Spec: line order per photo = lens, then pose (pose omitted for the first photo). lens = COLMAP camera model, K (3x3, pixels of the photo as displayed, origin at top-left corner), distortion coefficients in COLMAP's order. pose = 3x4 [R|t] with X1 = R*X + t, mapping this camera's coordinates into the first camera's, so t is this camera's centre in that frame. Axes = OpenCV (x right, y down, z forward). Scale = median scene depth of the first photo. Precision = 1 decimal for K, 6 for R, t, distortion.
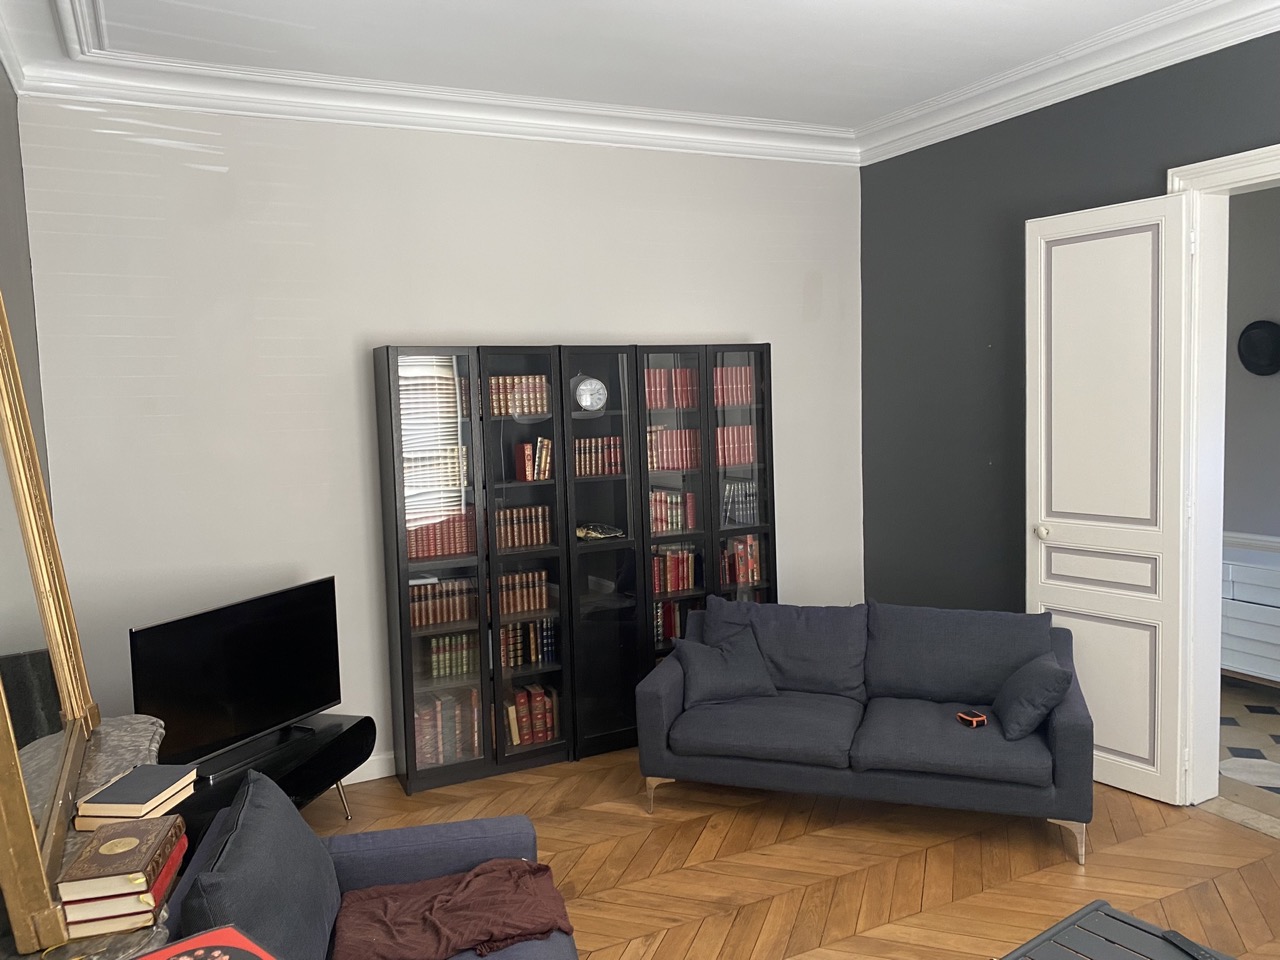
lens RADIAL K [[987.0, 0, 640.0], [0, 987.0, 480.0], [0, 0, 1]] dist [-0.001162, 0.000688]
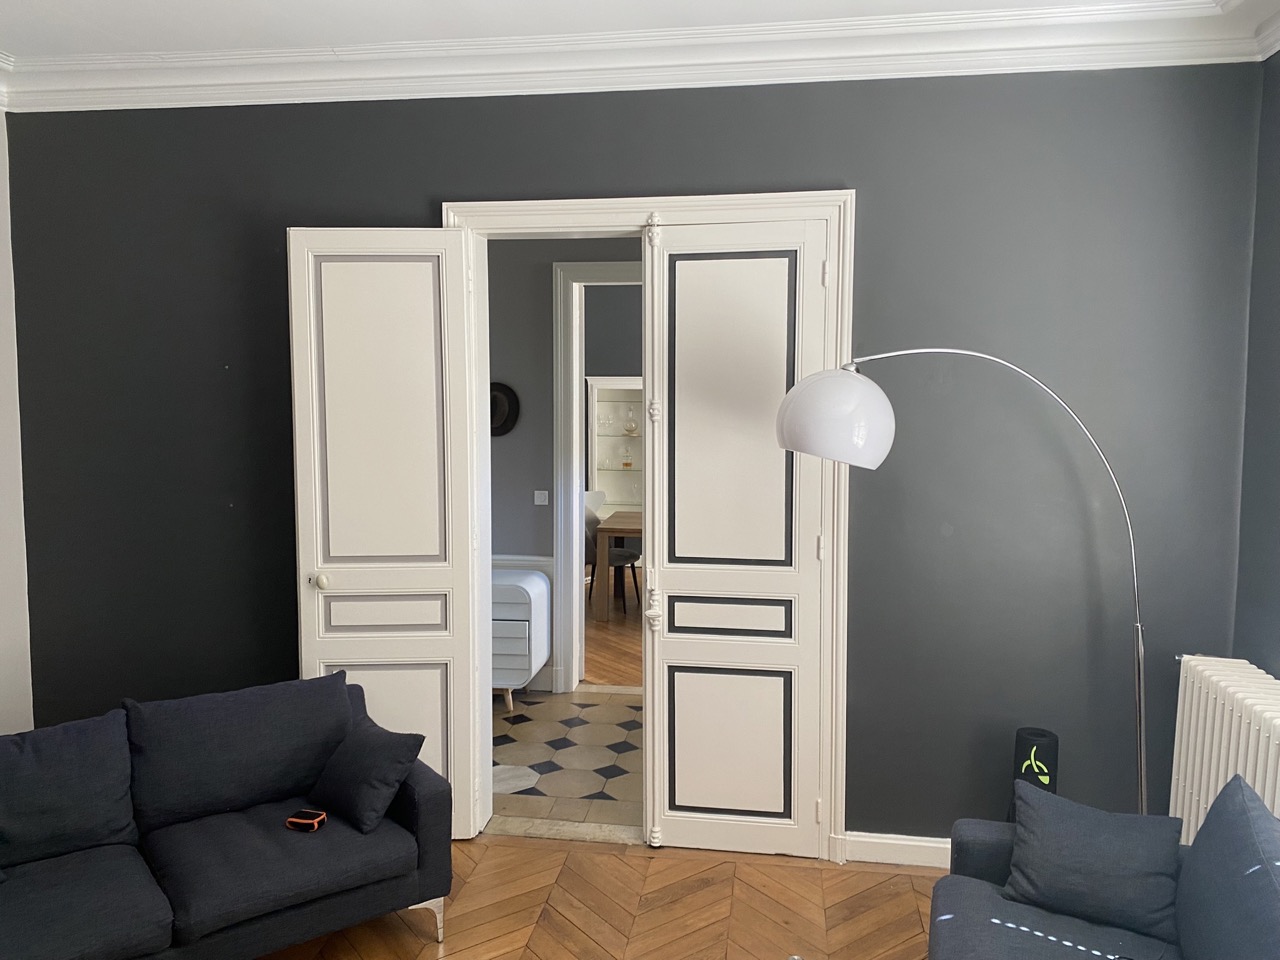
lens RADIAL K [[958.4, 0, 640.2], [0, 958.4, 475.3], [0, 0, 1]] dist [0.013498, 0.010742]
pose [[0.559328, -0.026509, 0.828522, -0.152526], [0.057756, 0.998306, -0.007049, -0.020357], [-0.826932, 0.051795, 0.559912, 0.286477]]
